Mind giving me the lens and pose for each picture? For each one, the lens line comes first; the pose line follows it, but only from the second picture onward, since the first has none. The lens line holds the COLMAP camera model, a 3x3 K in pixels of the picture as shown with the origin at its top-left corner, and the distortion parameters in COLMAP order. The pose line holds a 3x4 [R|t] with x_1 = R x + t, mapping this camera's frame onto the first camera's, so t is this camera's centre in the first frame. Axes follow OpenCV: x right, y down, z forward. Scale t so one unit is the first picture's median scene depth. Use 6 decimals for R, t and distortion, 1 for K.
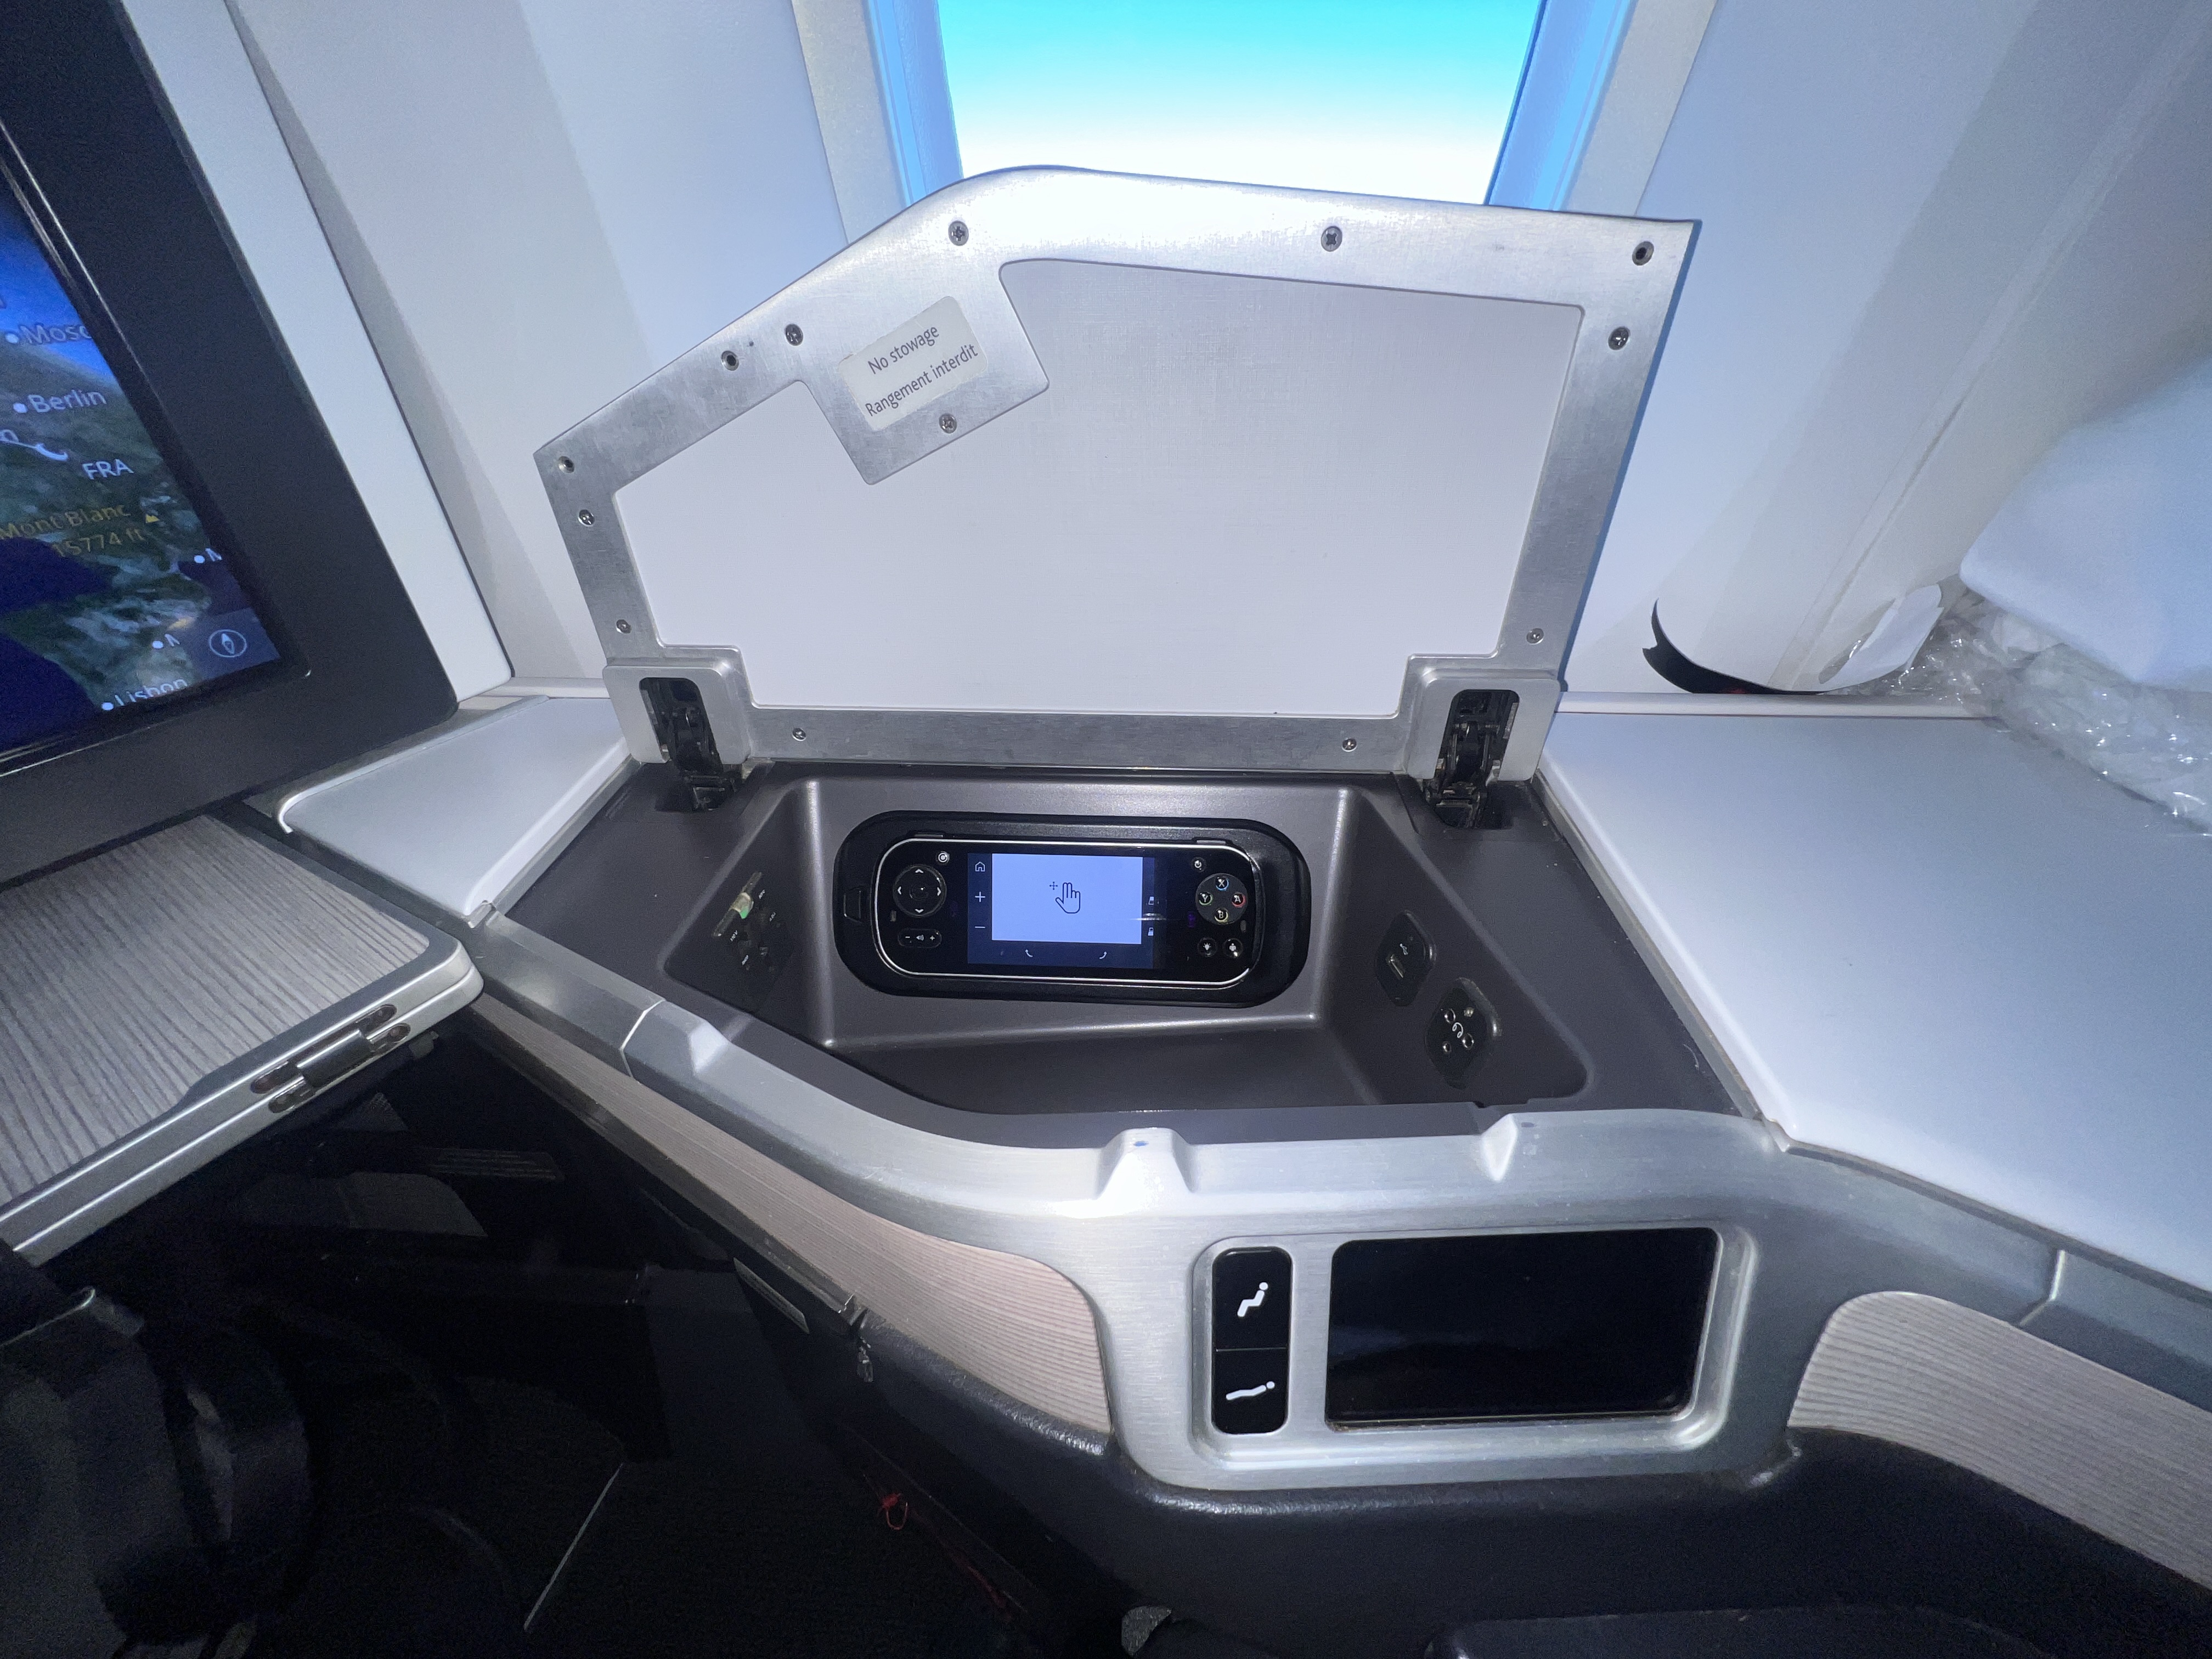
lens RADIAL K [[888.0, 0, 1108.1], [0, 888.0, 846.5], [0, 0, 1]] dist [-0.001718, -0.000066]
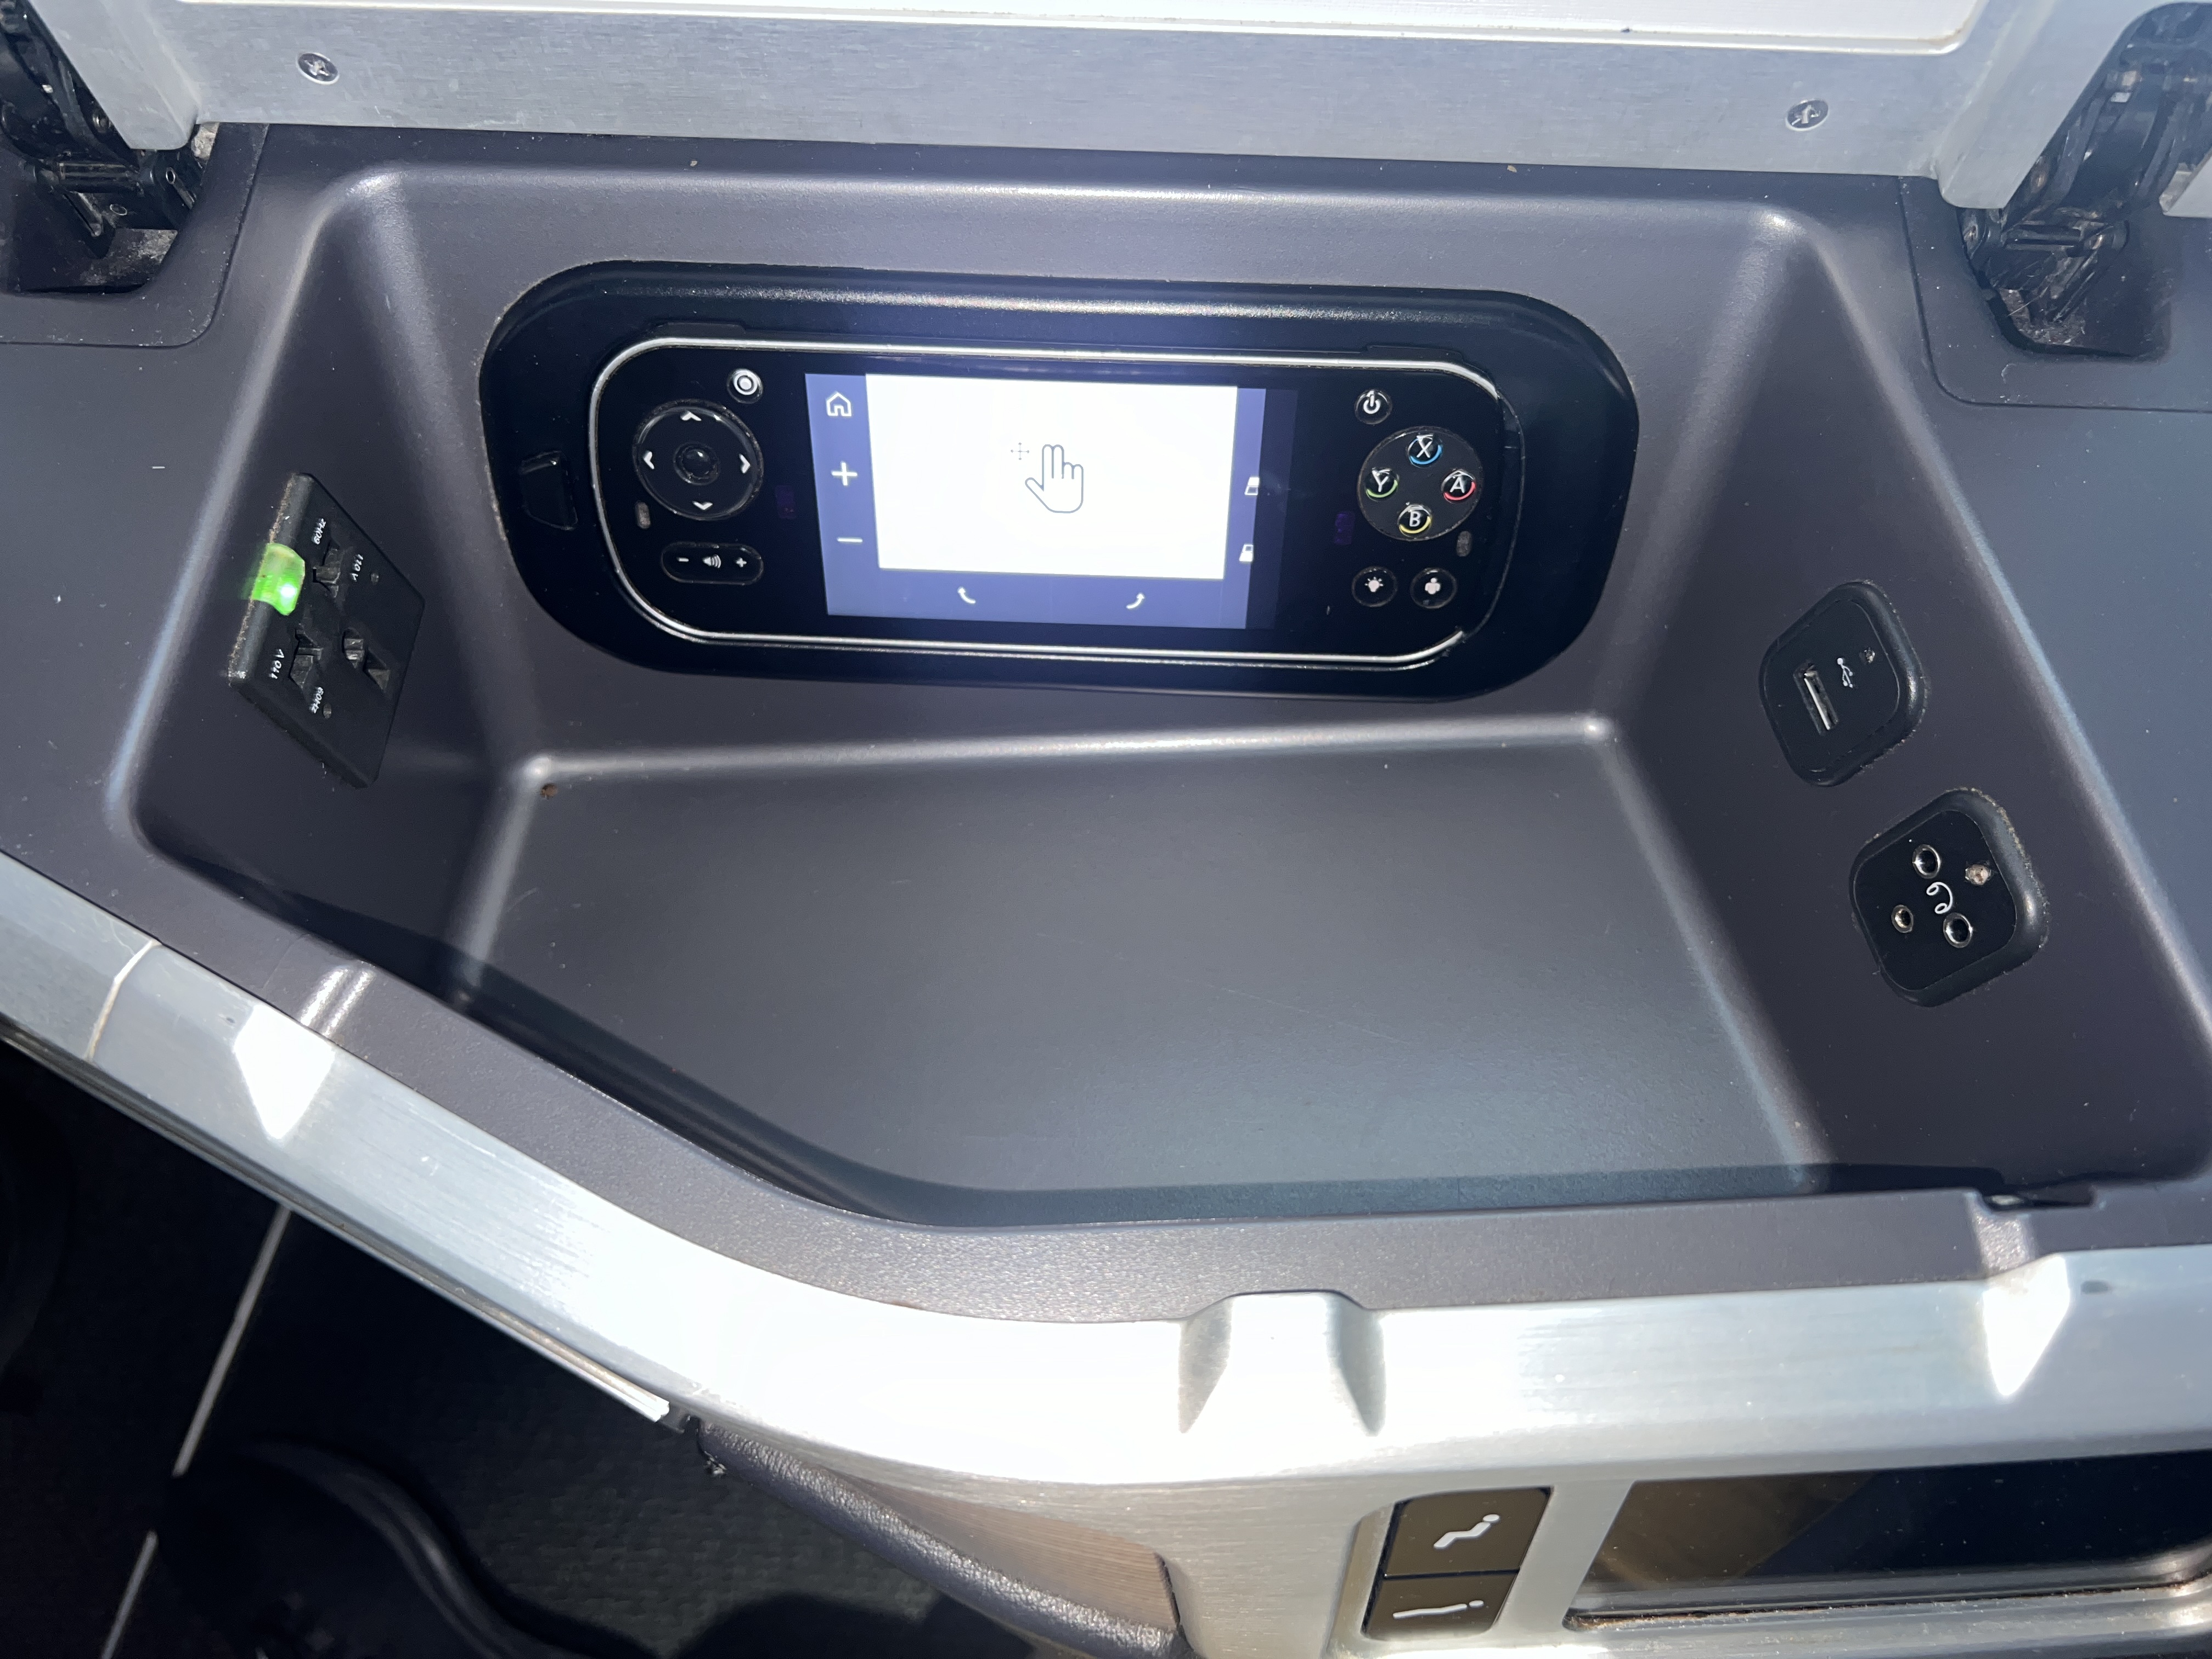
lens RADIAL K [[1666.1, 0, 1094.4], [0, 1666.1, 821.8], [0, 0, 1]] dist [0.051476, -0.096437]
pose [[0.999809, -0.011488, 0.015824, -0.041297], [0.001341, 0.847607, 0.530623, -0.227707], [-0.019508, -0.530500, 0.847460, 0.245132]]
